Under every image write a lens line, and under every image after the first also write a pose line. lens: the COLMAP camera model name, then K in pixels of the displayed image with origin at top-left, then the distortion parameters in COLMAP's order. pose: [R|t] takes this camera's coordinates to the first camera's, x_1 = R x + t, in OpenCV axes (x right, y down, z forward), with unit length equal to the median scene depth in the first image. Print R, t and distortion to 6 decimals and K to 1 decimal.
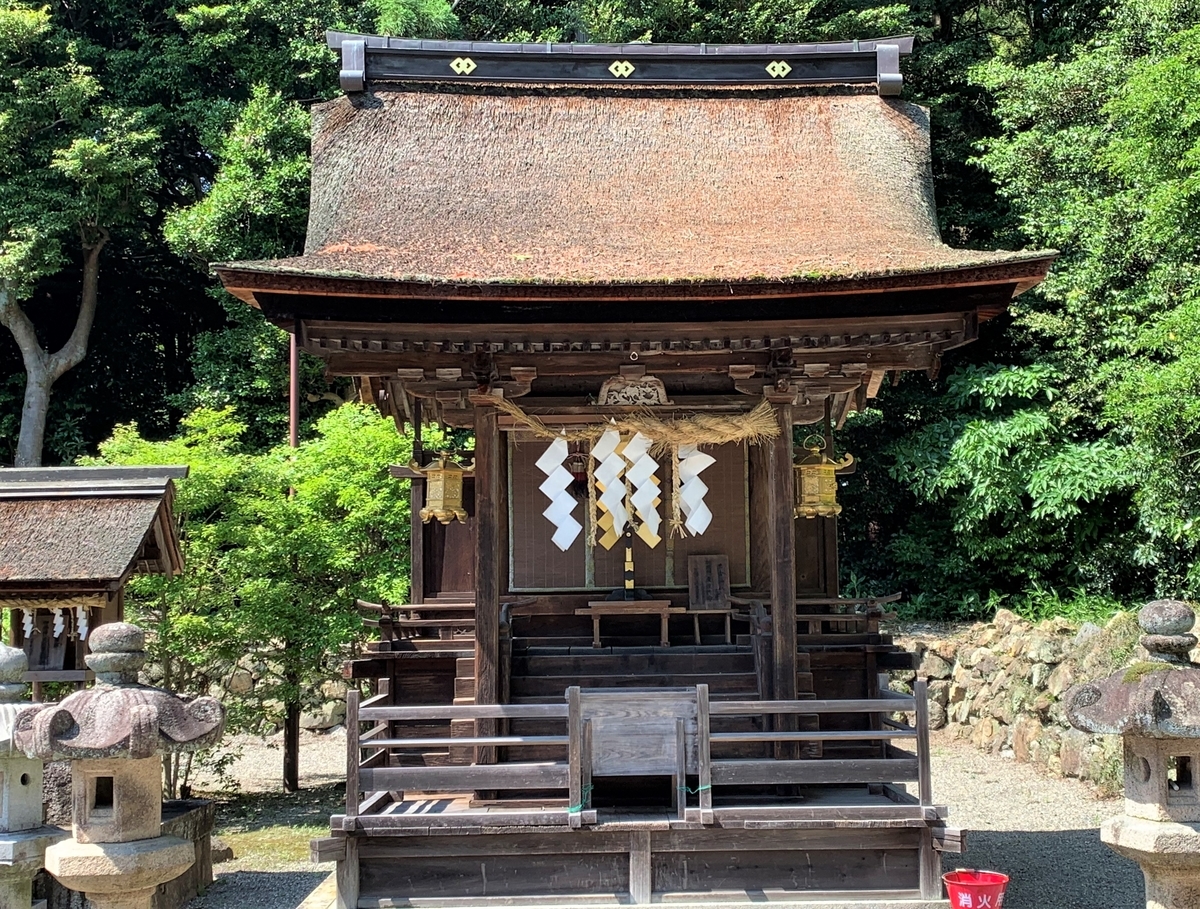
lens RADIAL K [[1619.0, 0, 600.0], [0, 1619.0, 454.5], [0, 0, 1]] dist [0.012241, 0.005830]
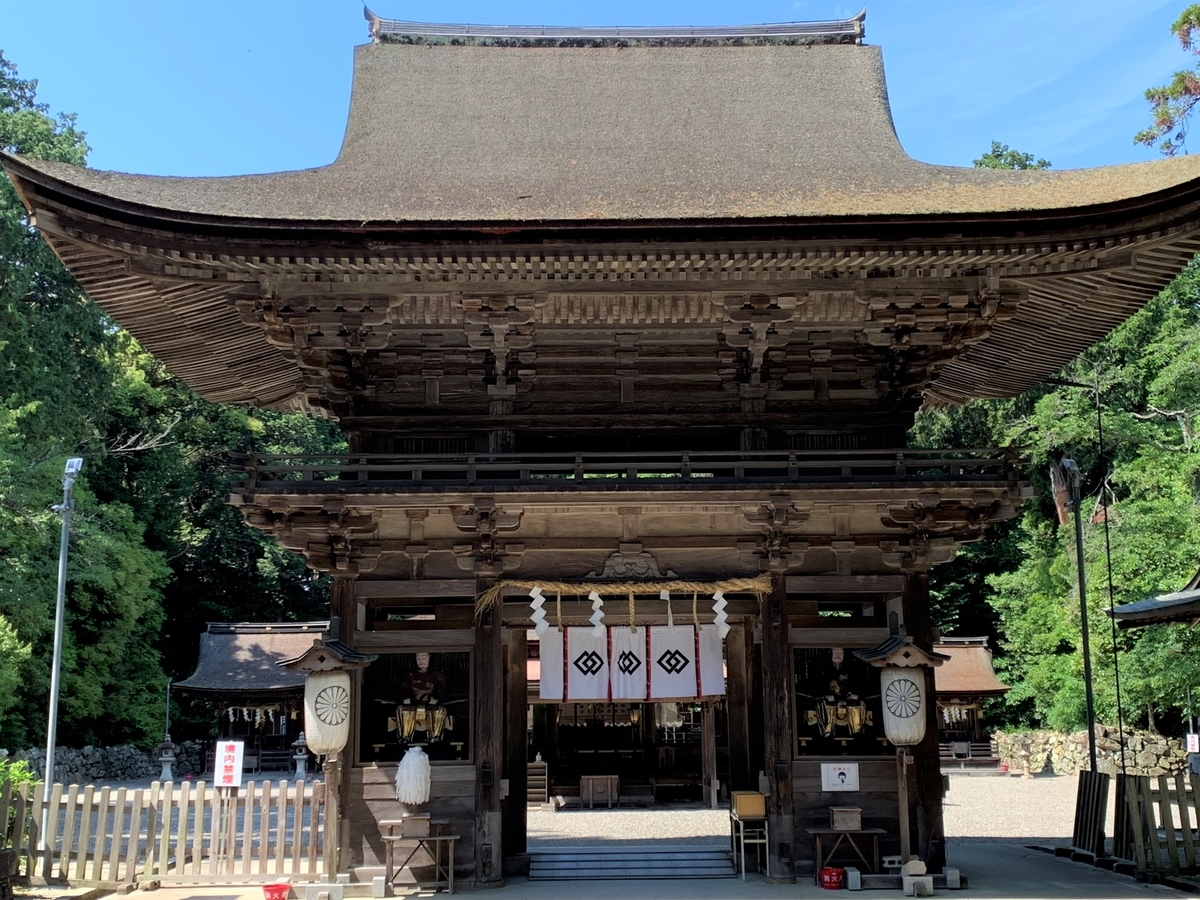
lens RADIAL K [[1498.6, 0, 600.0], [0, 1498.6, 450.0], [0, 0, 1]] dist [0.188157, -0.628293]
pose [[0.999902, -0.000446, 0.013998, -0.837864], [0.001651, 0.996274, -0.086228, -0.289760], [-0.013908, 0.086243, 0.996177, -2.939458]]
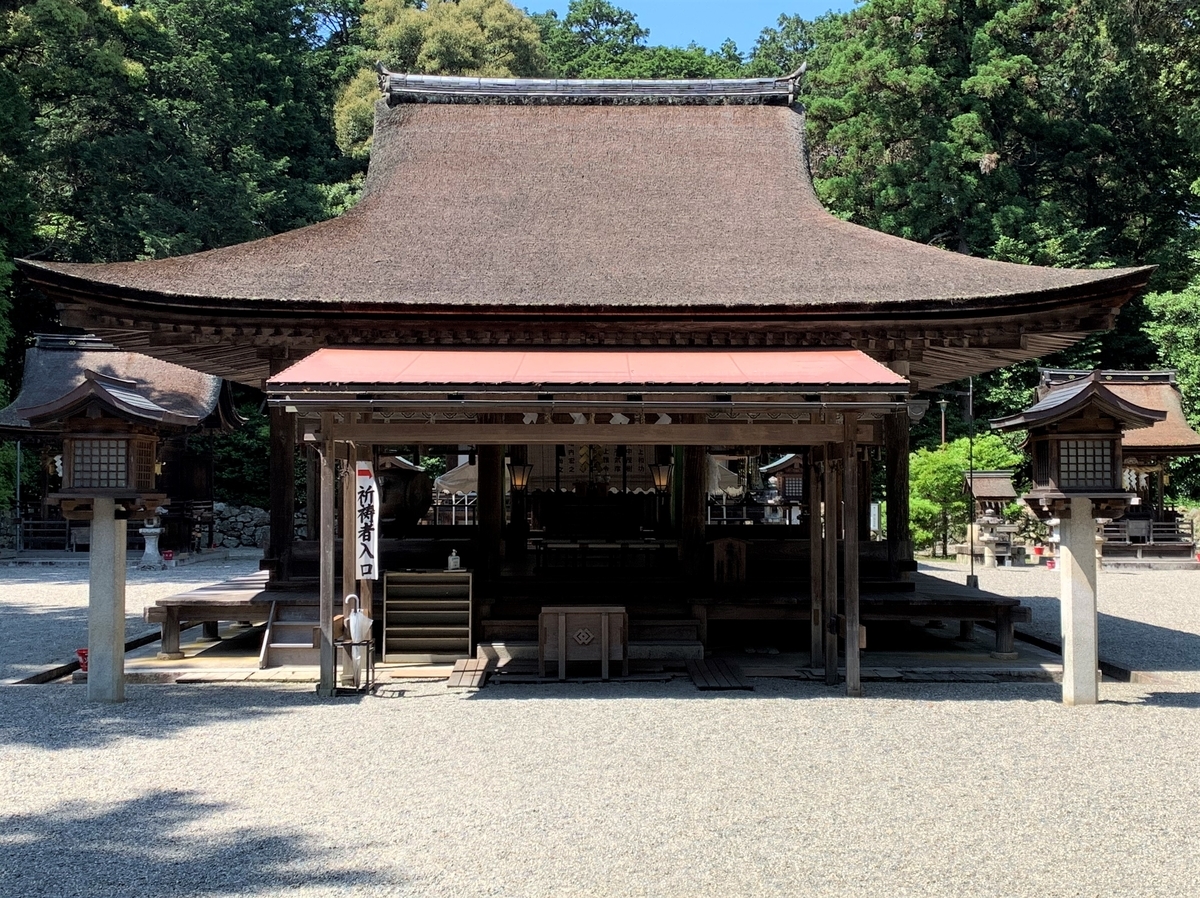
lens RADIAL K [[1498.6, 0, 600.0], [0, 1498.6, 449.0], [0, 0, 1]] dist [0.188157, -0.628293]
pose [[0.999947, 0.010234, -0.001337, -0.802109], [-0.010120, 0.997631, 0.068045, -0.188180], [0.002030, -0.068028, 0.997681, -1.826465]]
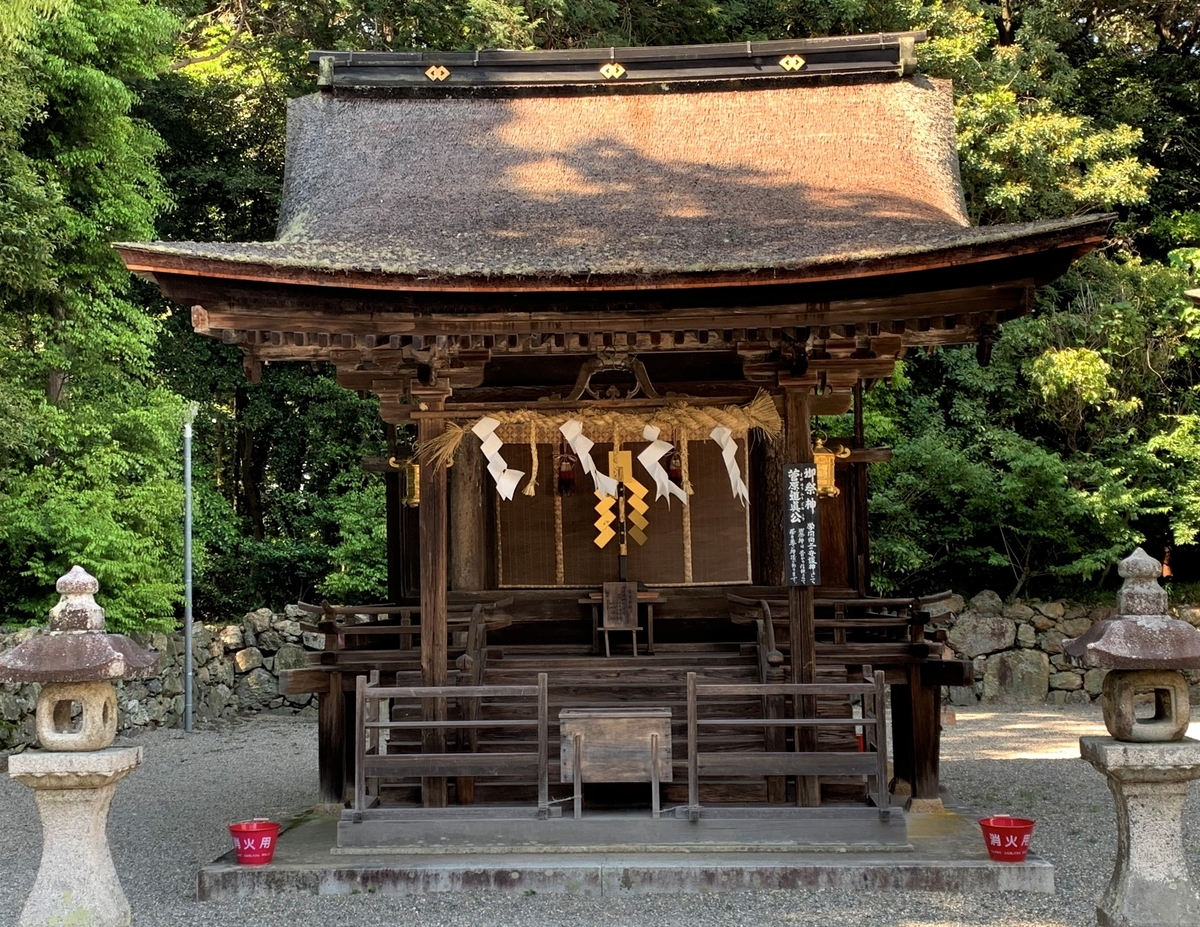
lens RADIAL K [[1613.0, 0, 600.0], [0, 1613.0, 463.5], [0, 0, 1]] dist [0.018819, 0.007585]
pose [[0.998744, -0.015611, -0.047612, -1.515787], [0.016453, 0.999714, 0.017354, -0.015041], [0.047327, -0.018116, 0.998715, -0.220516]]
